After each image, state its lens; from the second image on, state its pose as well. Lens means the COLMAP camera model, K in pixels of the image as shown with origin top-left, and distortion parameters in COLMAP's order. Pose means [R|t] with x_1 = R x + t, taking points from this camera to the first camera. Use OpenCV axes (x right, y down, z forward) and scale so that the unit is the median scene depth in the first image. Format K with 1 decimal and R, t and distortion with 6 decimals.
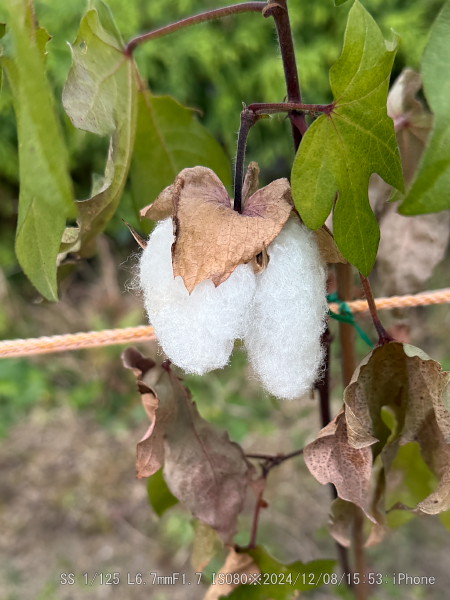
lens RADIAL K [[422.1, 0, 224.0], [0, 422.1, 302.6], [0, 0, 1]] dist [-0.038119, -0.000593]
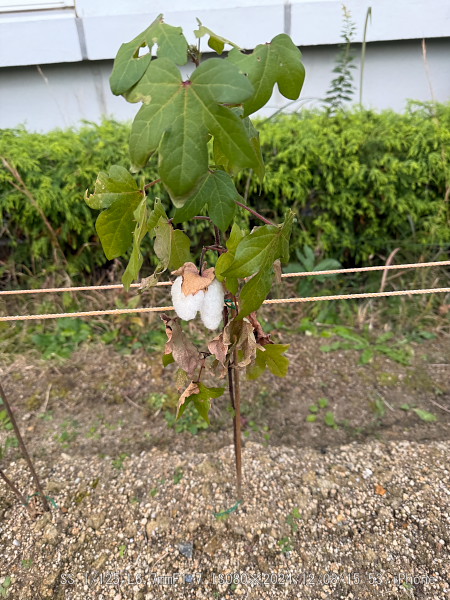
lens RADIAL K [[422.1, 0, 222.7], [0, 422.1, 300.0], [0, 0, 1]] dist [-0.038119, -0.000593]
pose [[0.980871, 0.031076, 0.192164, -0.429999], [-0.042604, 0.997513, 0.056149, -0.202534], [-0.189941, -0.063262, 0.979755, -2.380957]]
